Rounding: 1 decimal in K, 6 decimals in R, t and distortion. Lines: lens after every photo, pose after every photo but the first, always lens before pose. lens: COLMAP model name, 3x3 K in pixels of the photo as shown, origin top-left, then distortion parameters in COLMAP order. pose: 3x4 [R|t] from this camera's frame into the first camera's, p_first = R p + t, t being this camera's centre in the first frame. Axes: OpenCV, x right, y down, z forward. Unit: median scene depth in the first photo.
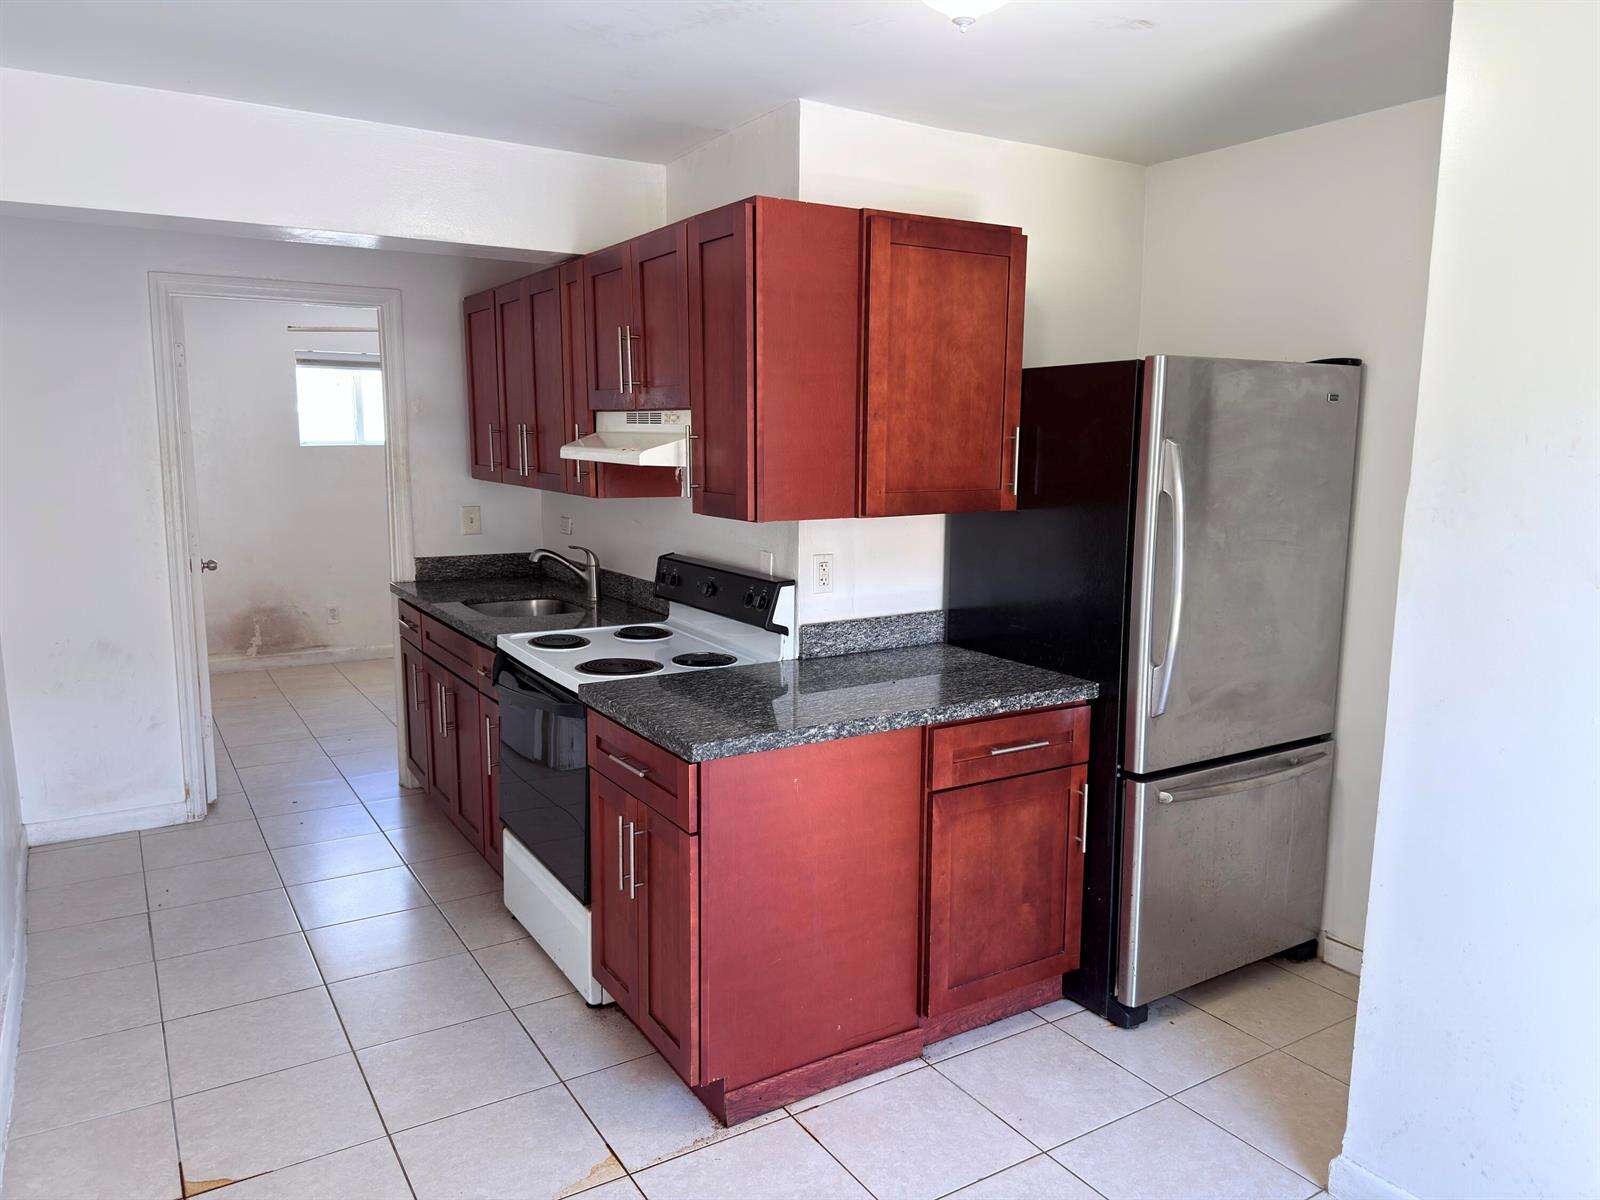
lens RADIAL K [[1130.3, 0, 792.9], [0, 1130.3, 604.8], [0, 0, 1]] dist [0.079727, -0.109844]
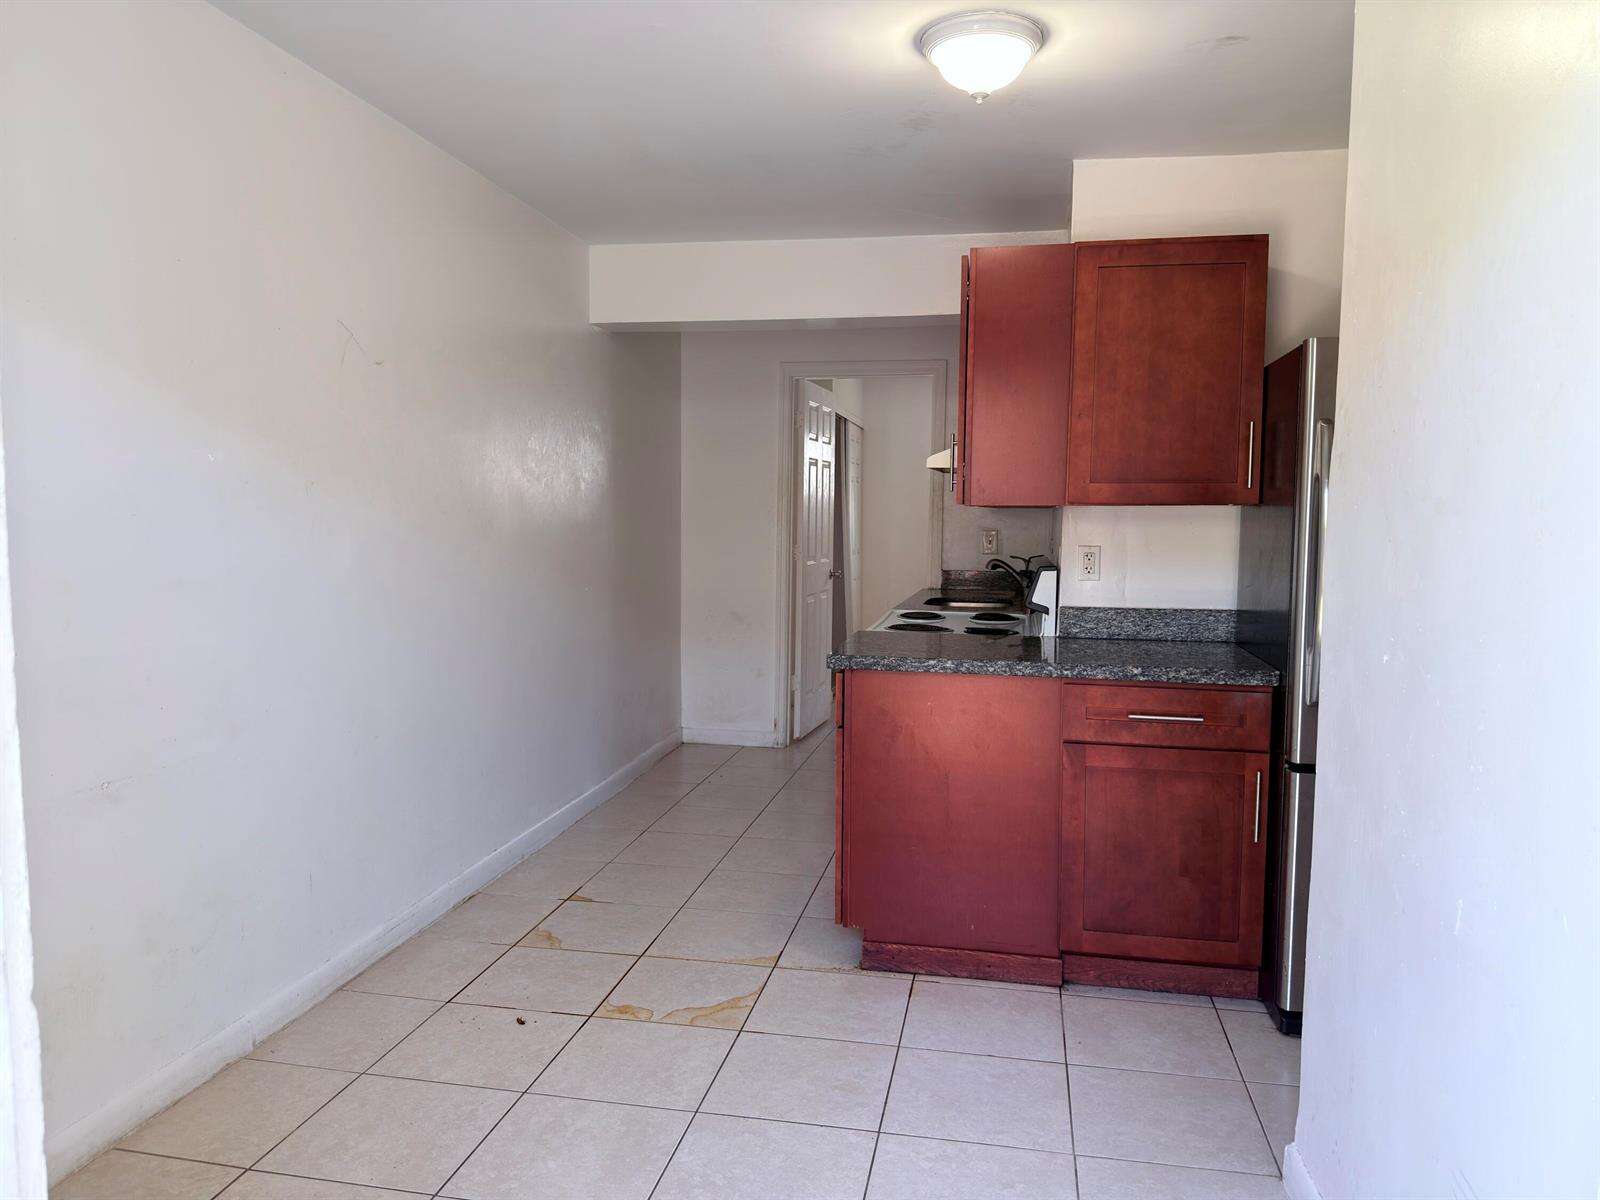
lens RADIAL K [[1117.2, 0, 790.8], [0, 1117.2, 601.1], [0, 0, 1]] dist [0.075296, -0.093463]
pose [[0.729963, 0.053857, -0.681361, 0.605202], [-0.106994, 0.993604, -0.036088, 0.086346], [0.675060, 0.099245, 0.731057, -0.010607]]
